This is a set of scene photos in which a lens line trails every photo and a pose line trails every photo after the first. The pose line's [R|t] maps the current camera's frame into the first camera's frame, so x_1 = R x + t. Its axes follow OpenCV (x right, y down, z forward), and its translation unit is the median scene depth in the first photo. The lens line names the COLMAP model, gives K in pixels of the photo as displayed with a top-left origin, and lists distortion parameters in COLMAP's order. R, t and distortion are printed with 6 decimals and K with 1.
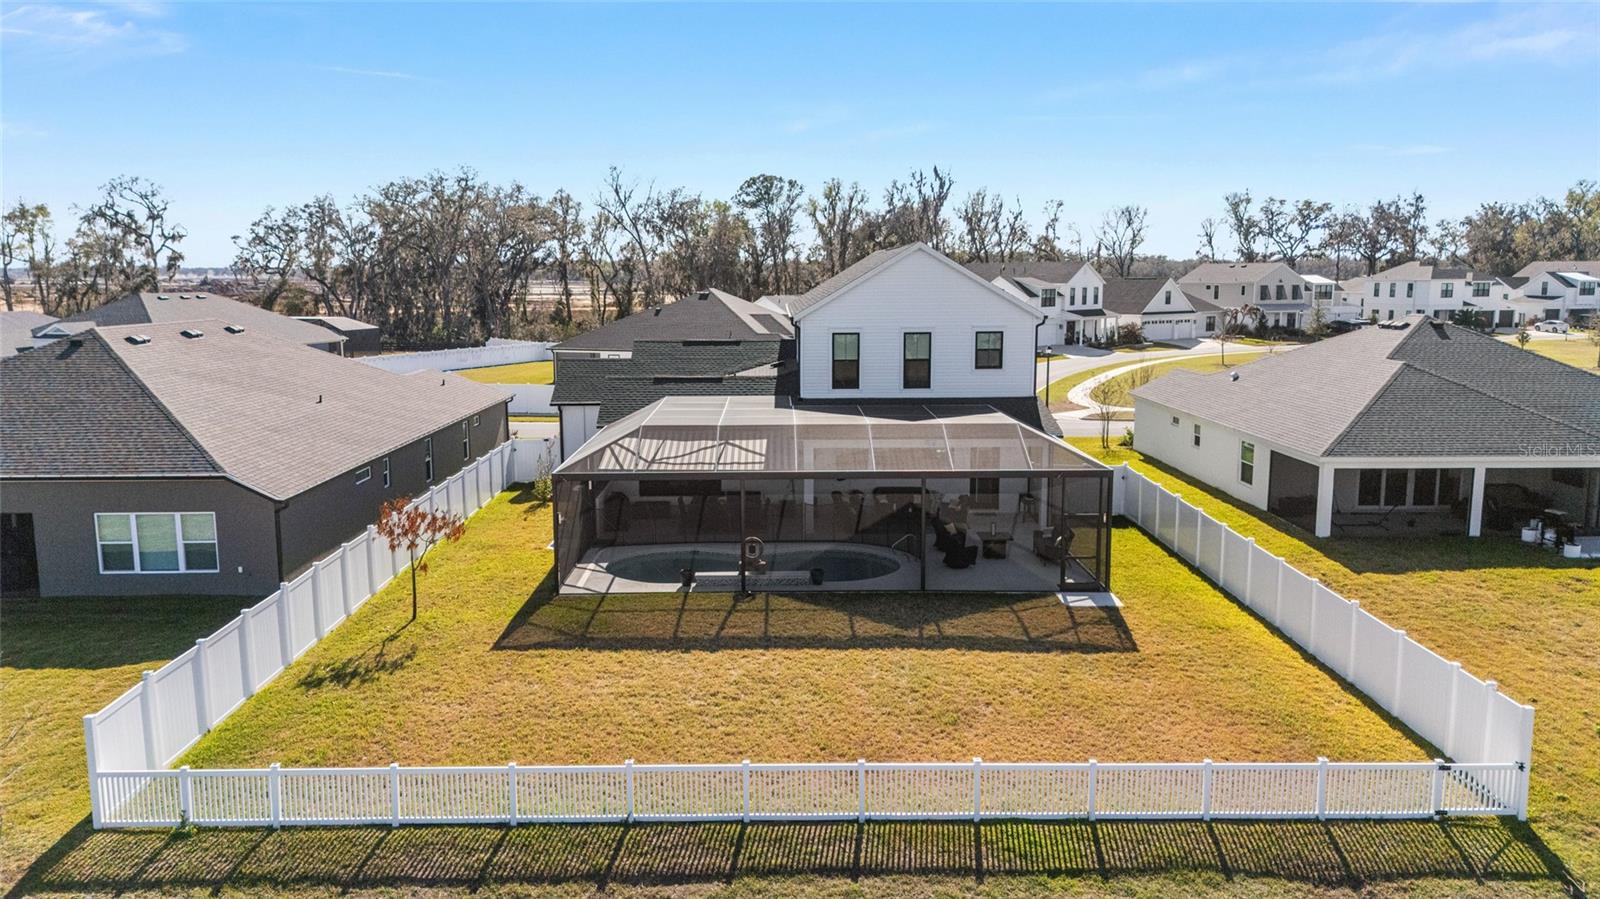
lens RADIAL K [[1168.9, 0, 800.0], [0, 1168.9, 449.5], [0, 0, 1]] dist [0.102555, -0.145436]
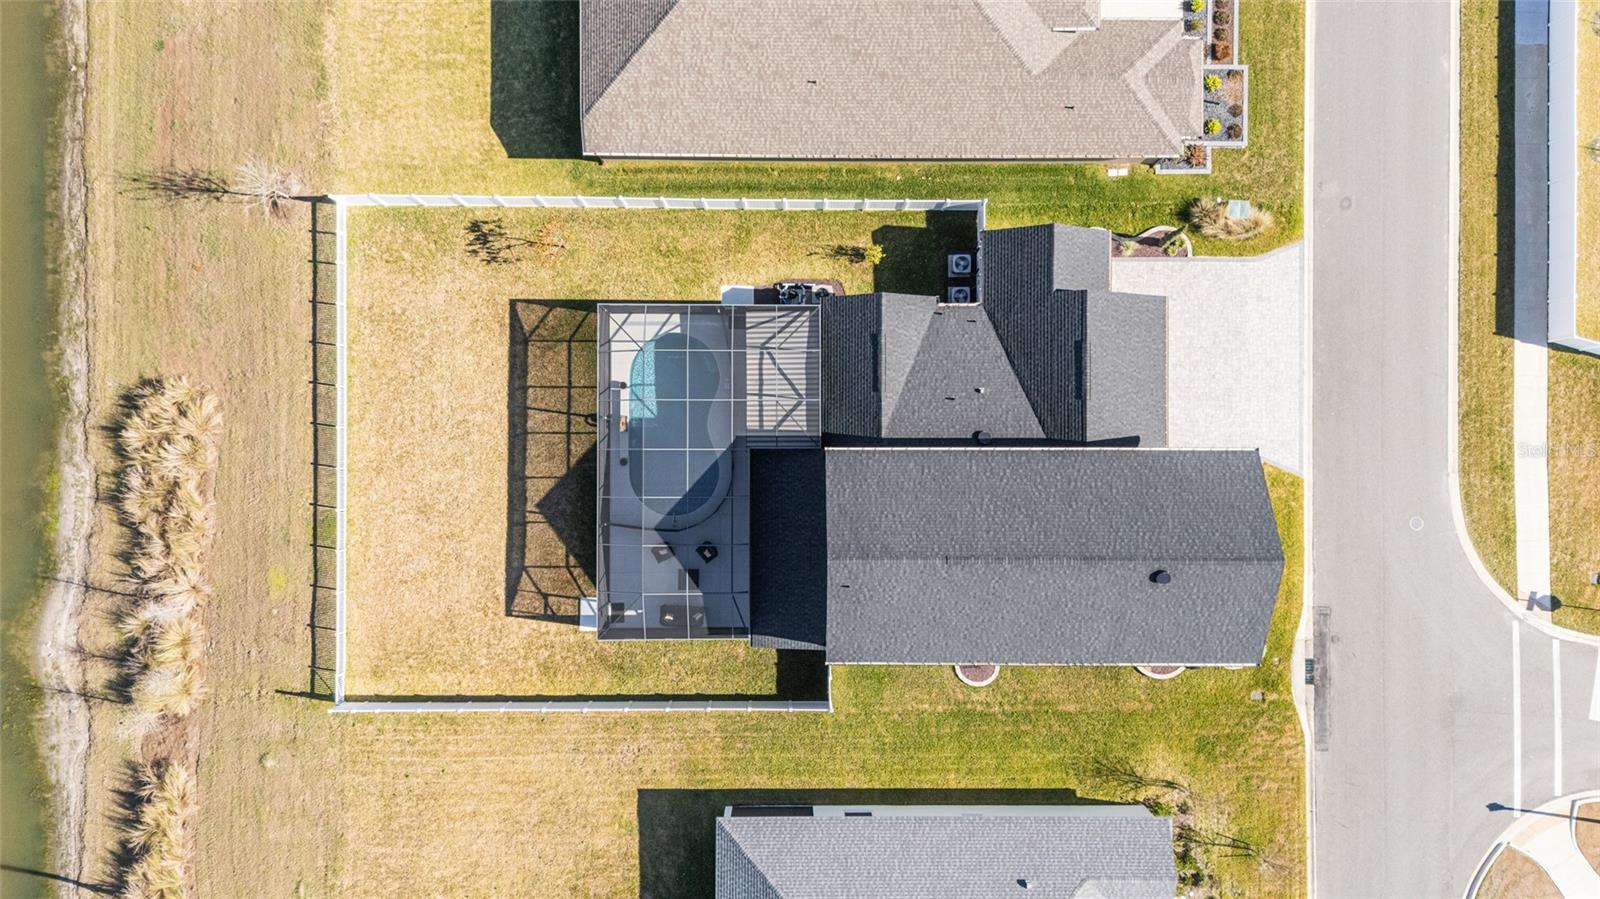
lens RADIAL K [[1173.4, 0, 802.6], [0, 1173.4, 446.7], [0, 0, 1]] dist [0.066109, -0.068395]
pose [[-0.021061, 0.999772, -0.003441, -0.006100], [-0.170344, -0.000197, 0.985385, -1.293099], [0.985160, 0.021340, 0.170309, 0.772350]]
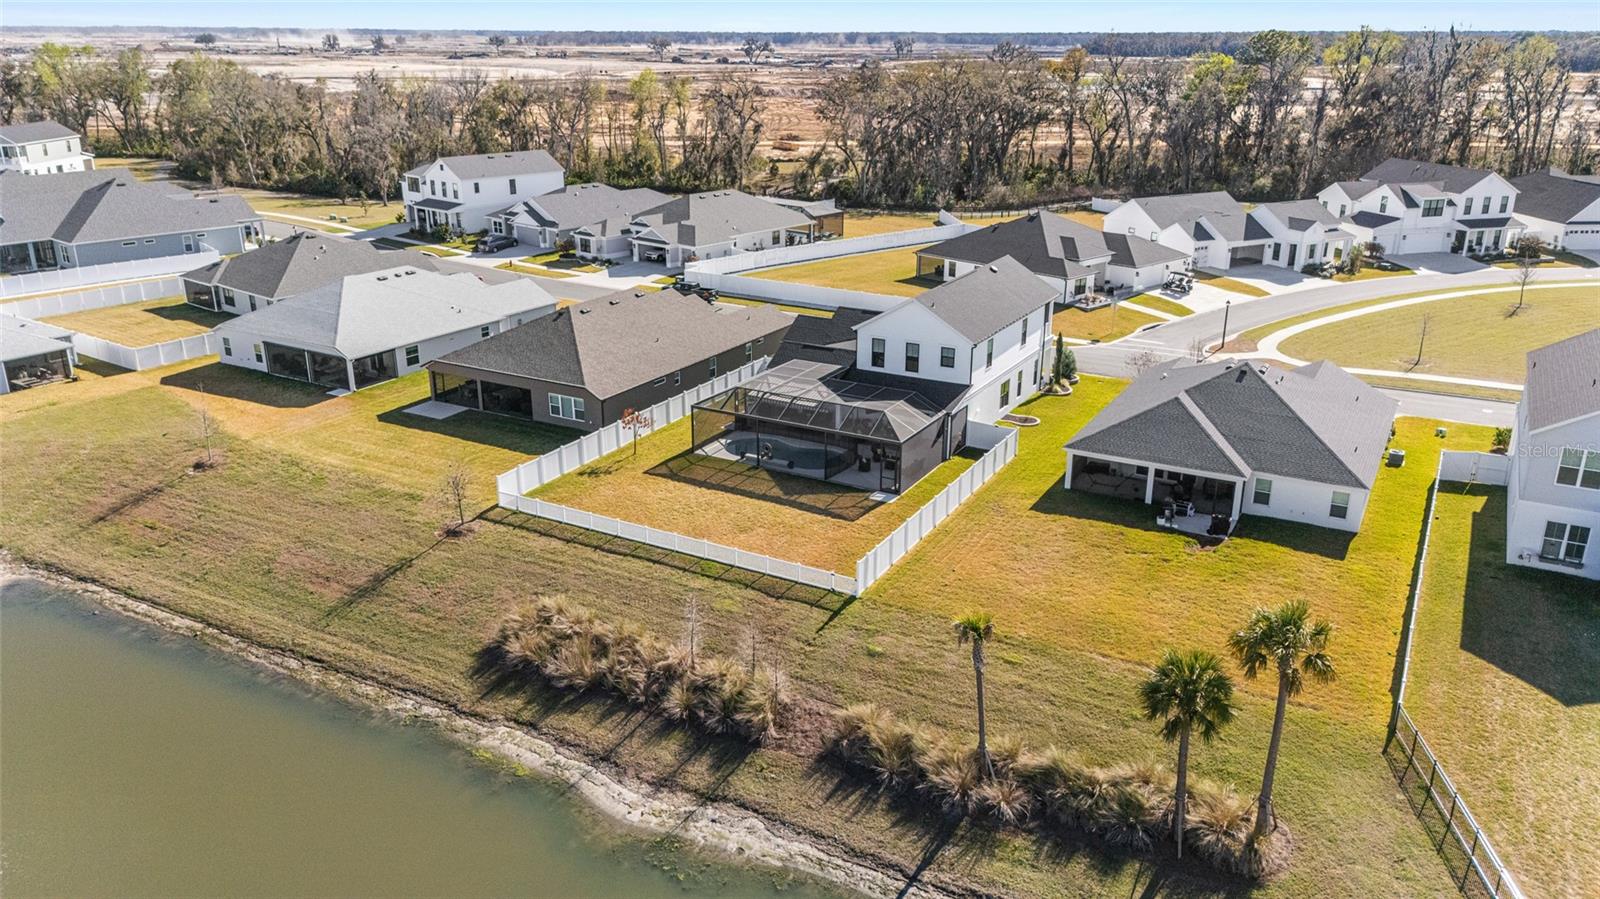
lens RADIAL K [[1168.9, 0, 800.0], [0, 1168.9, 449.5], [0, 0, 1]] dist [0.102555, -0.145436]
pose [[0.860587, 0.174223, -0.478578, 0.891584], [-0.079955, 0.974235, 0.210886, -0.321456], [0.502988, -0.143222, 0.852344, -0.742262]]
